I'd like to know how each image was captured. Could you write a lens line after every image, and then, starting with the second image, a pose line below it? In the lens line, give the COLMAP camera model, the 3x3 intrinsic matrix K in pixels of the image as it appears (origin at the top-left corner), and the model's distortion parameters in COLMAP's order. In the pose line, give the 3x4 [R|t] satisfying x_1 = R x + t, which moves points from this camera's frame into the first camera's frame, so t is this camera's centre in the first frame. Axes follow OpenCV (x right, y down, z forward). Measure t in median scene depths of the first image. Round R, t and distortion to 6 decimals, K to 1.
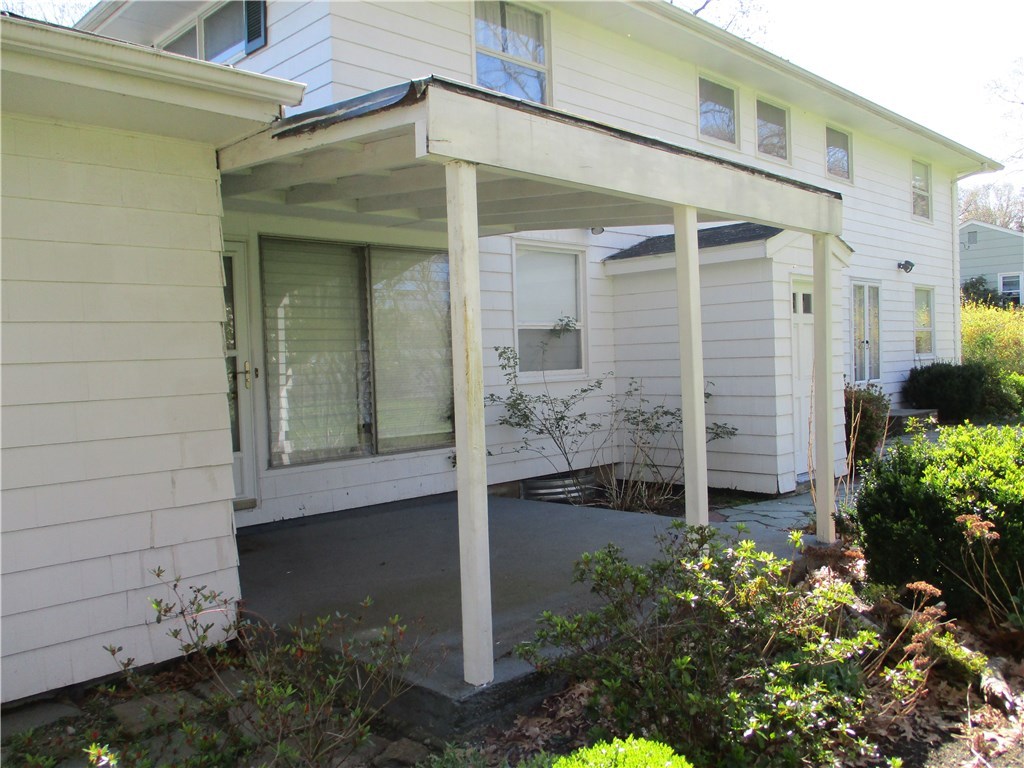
lens RADIAL K [[848.1, 0, 509.3], [0, 848.1, 387.5], [0, 0, 1]] dist [-0.052498, 0.020083]
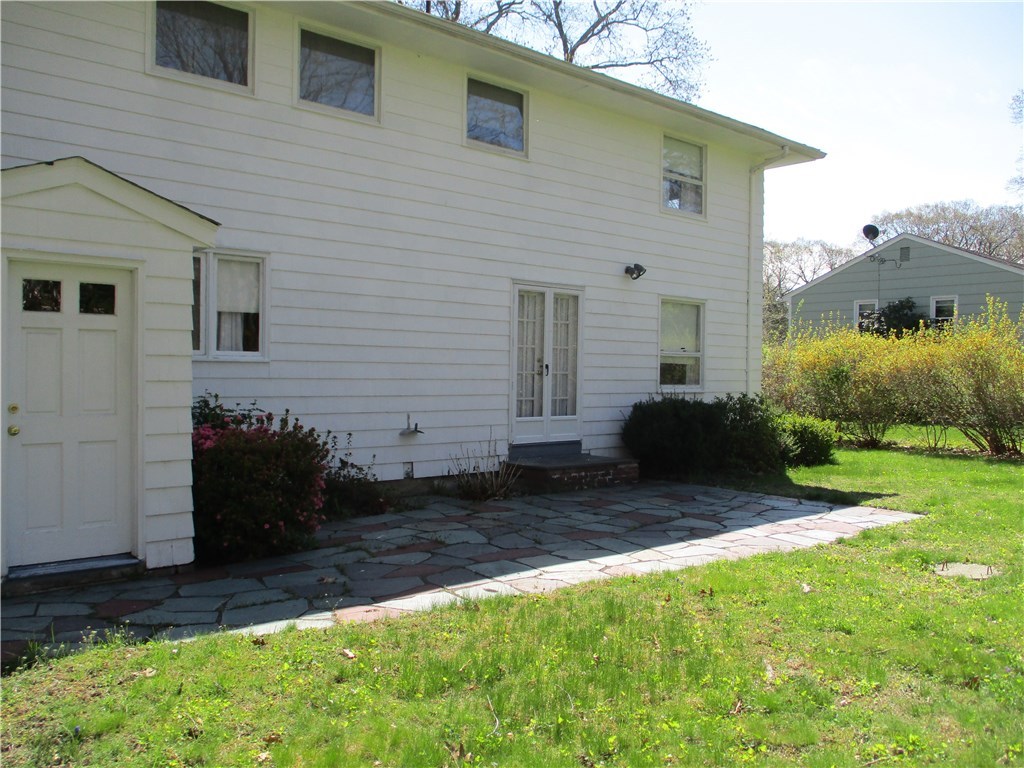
lens RADIAL K [[848.1, 0, 513.1], [0, 848.1, 383.9], [0, 0, 1]] dist [-0.052498, 0.020083]
pose [[0.996784, 0.044866, -0.066393, 0.713555], [-0.046183, 0.998763, -0.018430, -0.035818], [0.065484, 0.021437, 0.997623, 0.368064]]
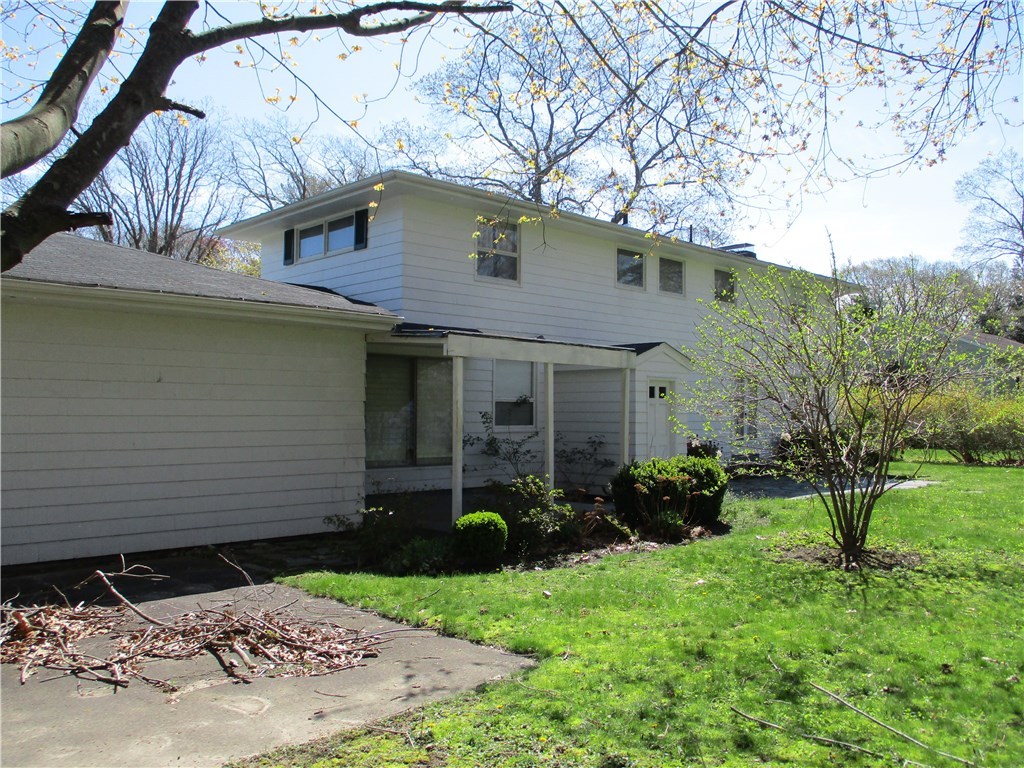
lens RADIAL K [[848.1, 0, 514.0], [0, 848.1, 380.5], [0, 0, 1]] dist [-0.052498, 0.020083]
pose [[0.999210, 0.037122, -0.014159, 0.070172], [-0.038027, 0.996806, -0.070223, 0.010131], [0.011507, 0.070706, 0.997431, -0.748254]]
